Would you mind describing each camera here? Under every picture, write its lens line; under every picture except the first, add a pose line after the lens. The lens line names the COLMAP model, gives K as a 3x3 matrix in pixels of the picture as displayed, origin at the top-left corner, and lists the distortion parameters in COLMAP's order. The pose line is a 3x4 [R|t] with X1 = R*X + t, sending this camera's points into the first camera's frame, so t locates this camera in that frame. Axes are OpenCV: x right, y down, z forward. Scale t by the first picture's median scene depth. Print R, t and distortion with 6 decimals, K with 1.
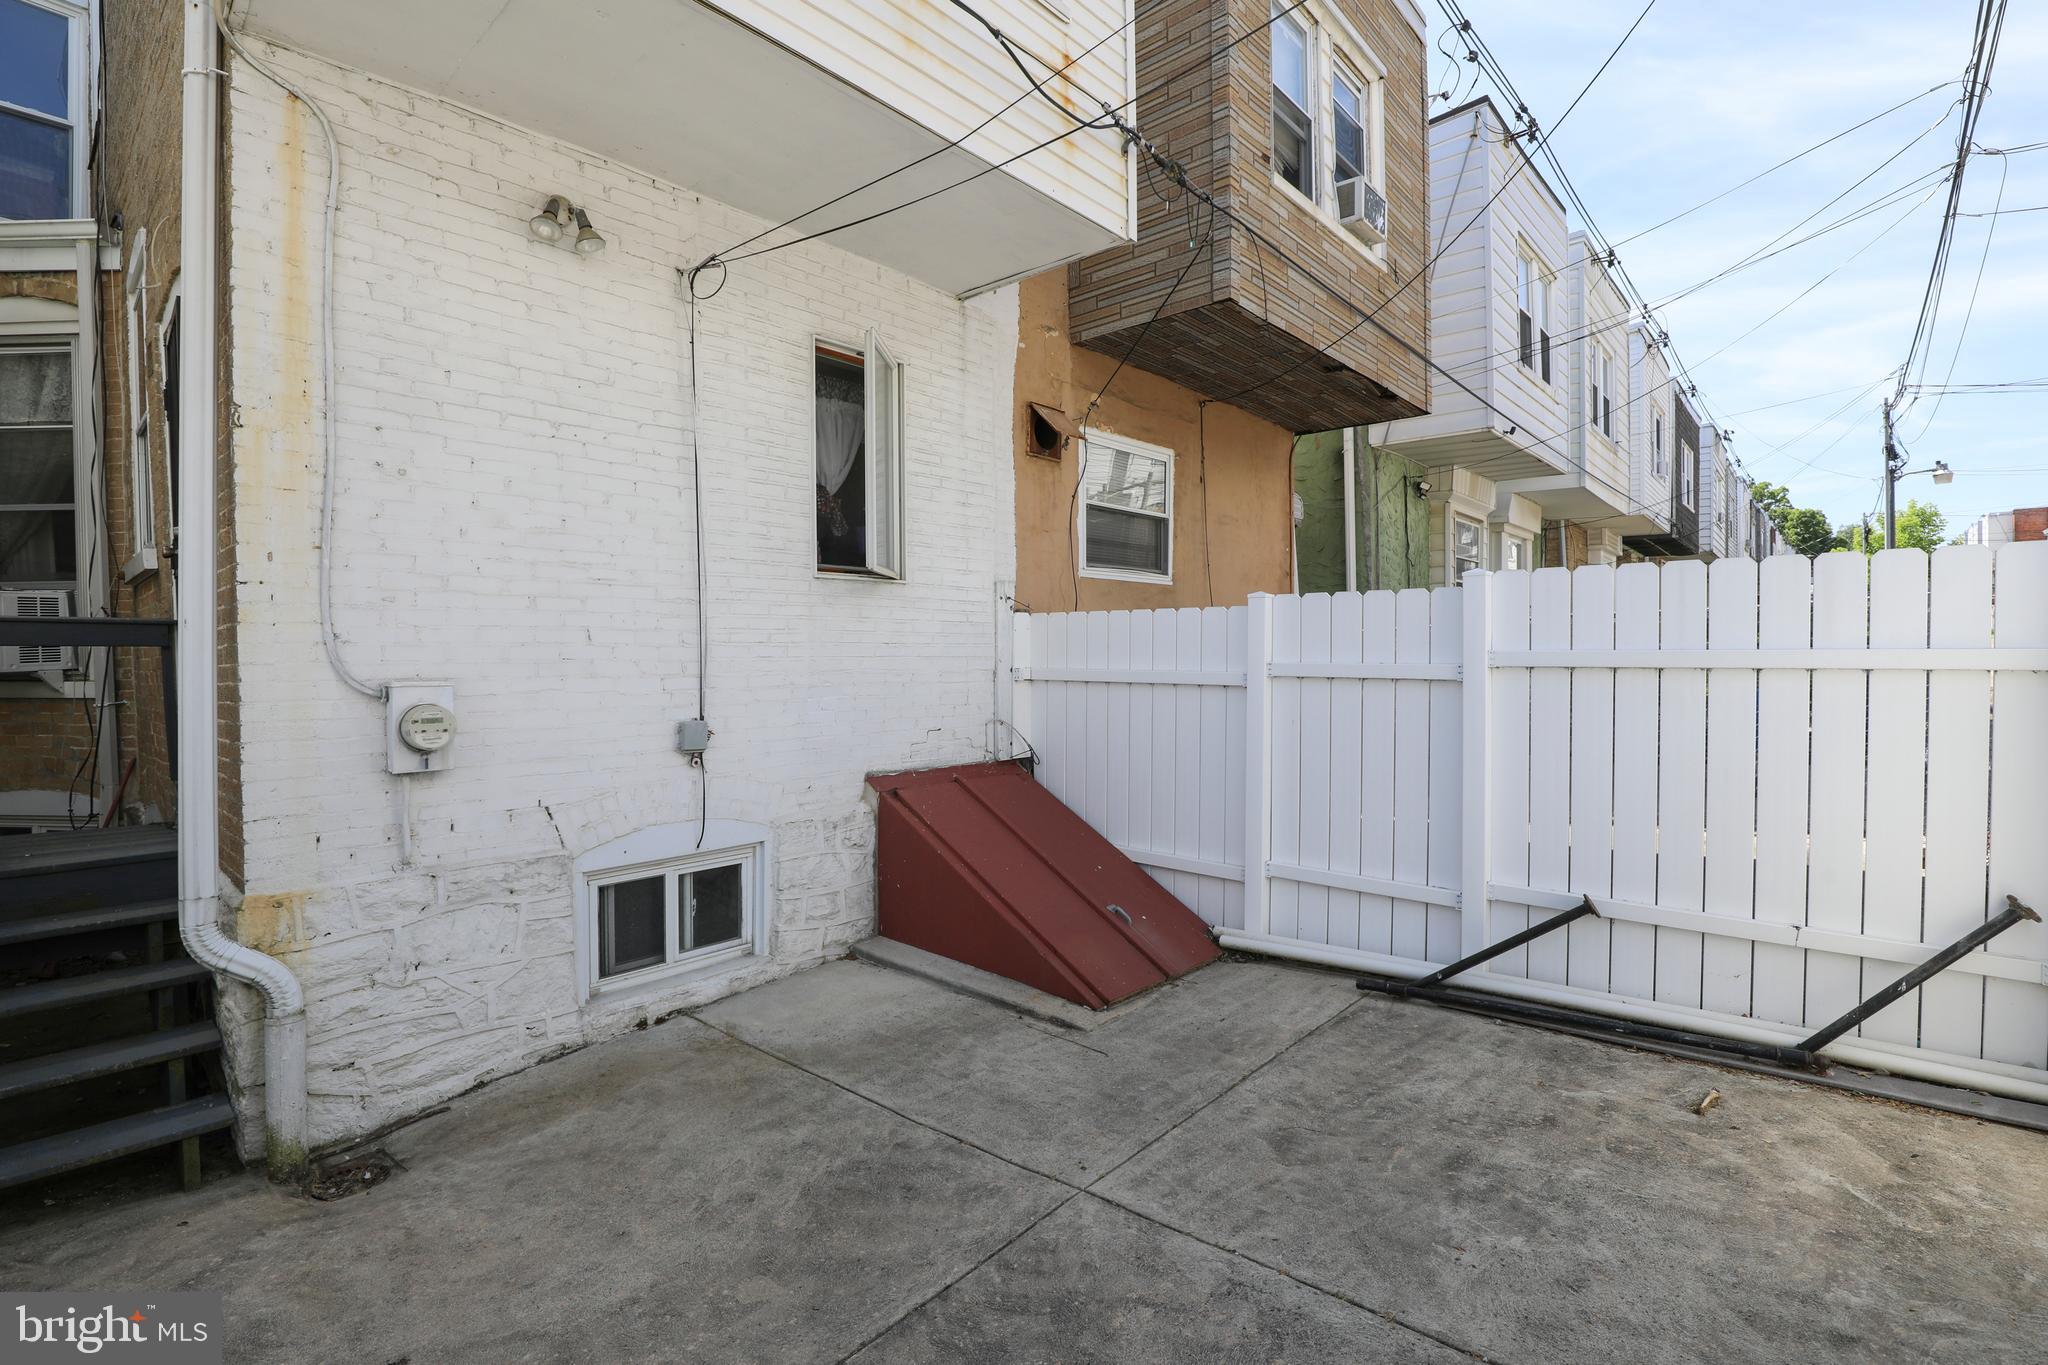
lens RADIAL K [[967.3, 0, 1039.0], [0, 967.3, 686.0], [0, 0, 1]] dist [-0.039051, 0.008284]
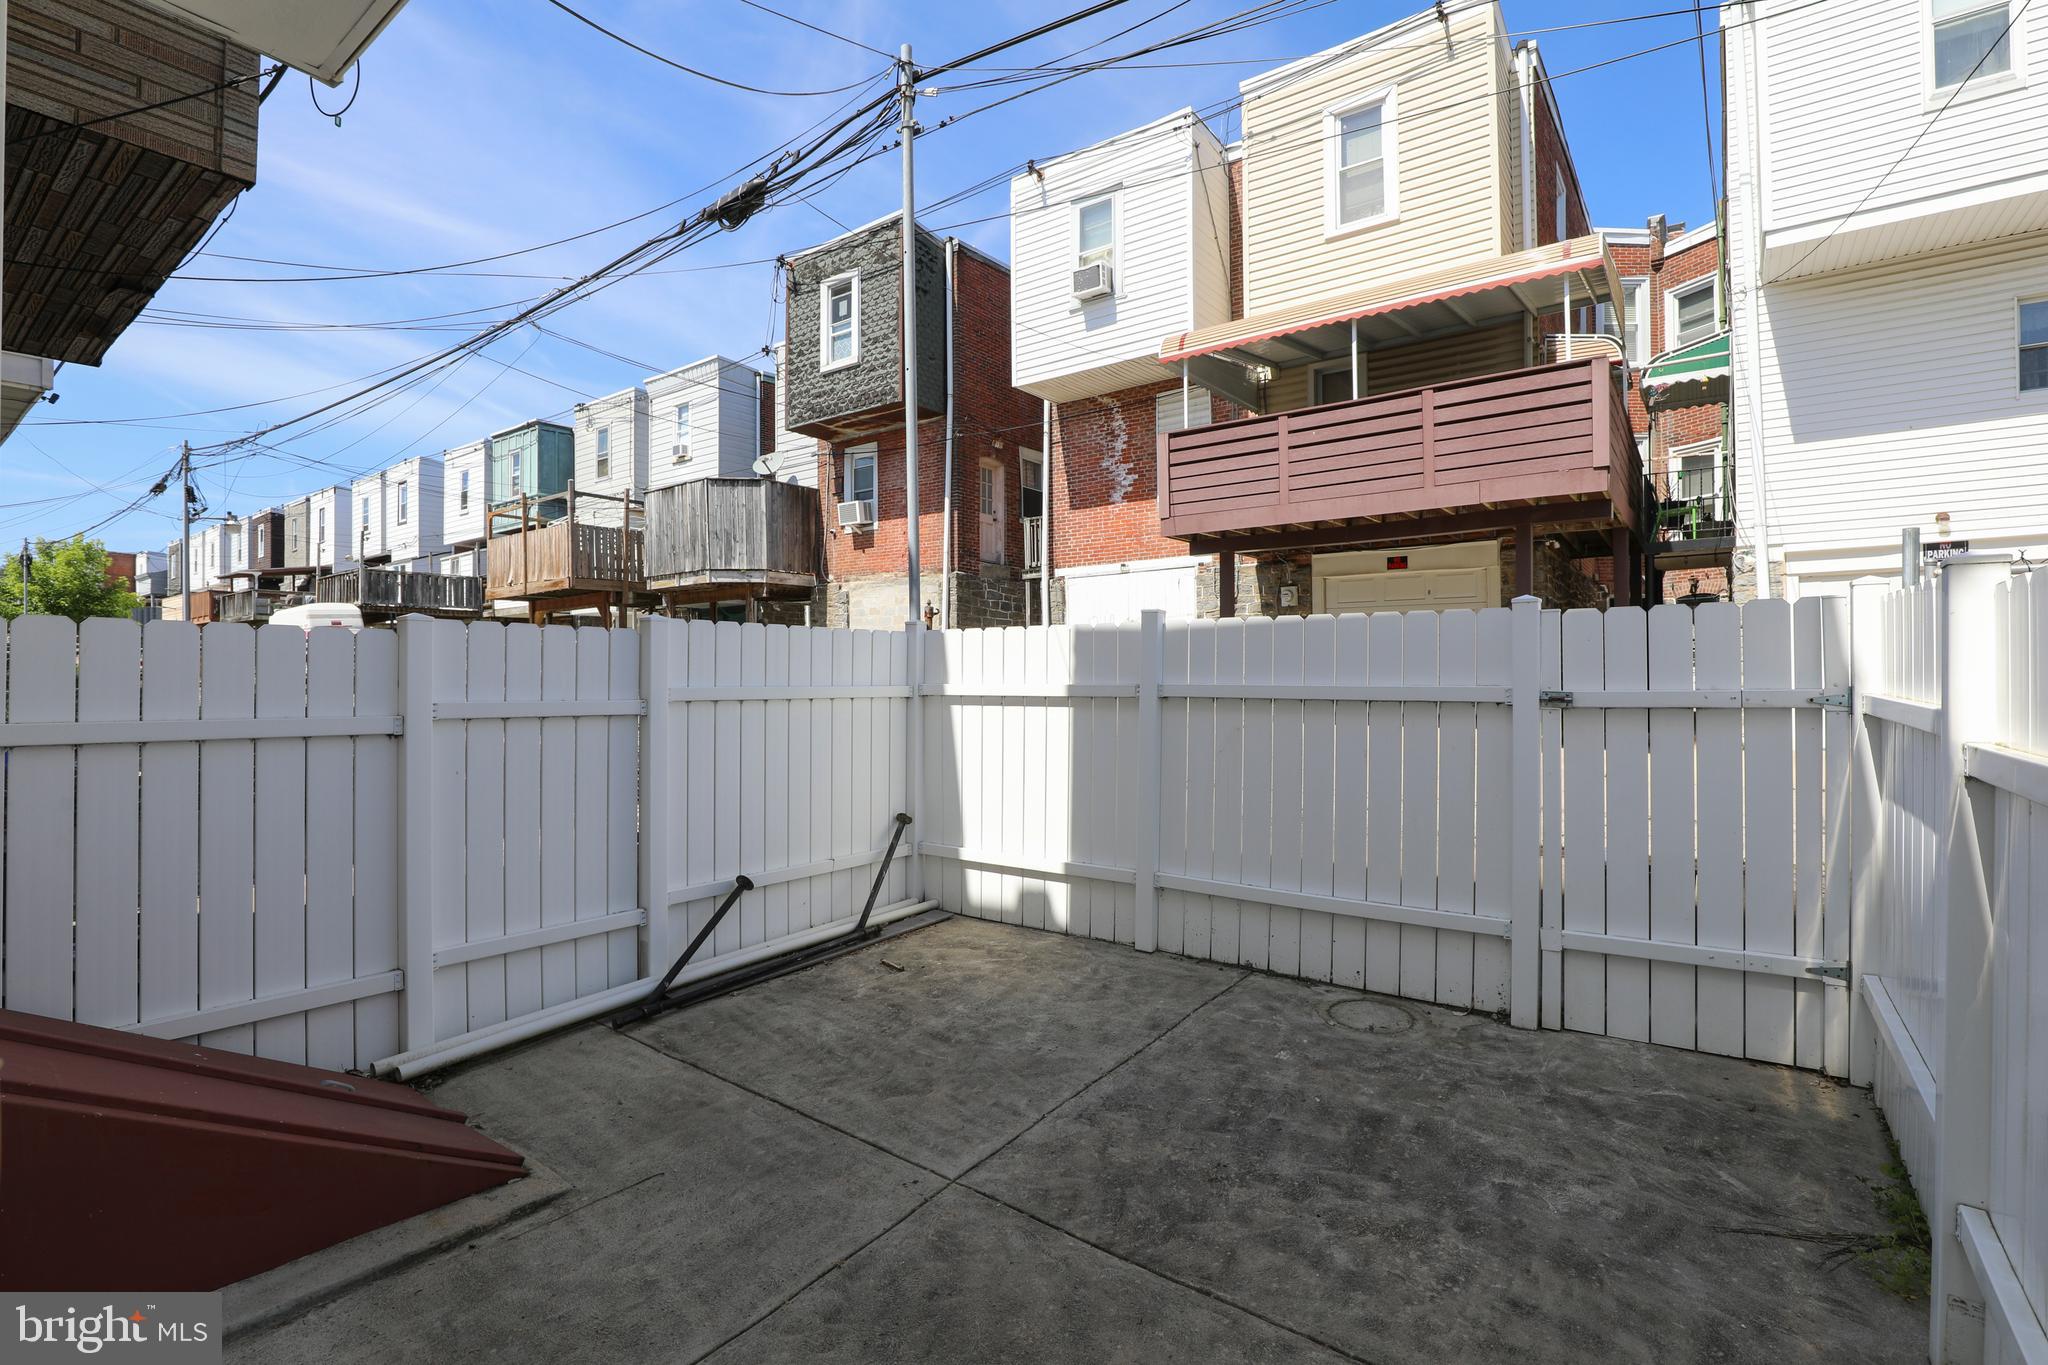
lens RADIAL K [[967.3, 0, 1039.0], [0, 967.3, 686.0], [0, 0, 1]] dist [-0.039051, 0.008284]
pose [[-0.121130, 0.003017, 0.992632, -0.889177], [0.037655, 0.999290, 0.001558, -0.028991], [-0.991922, 0.037567, -0.121158, 0.859945]]
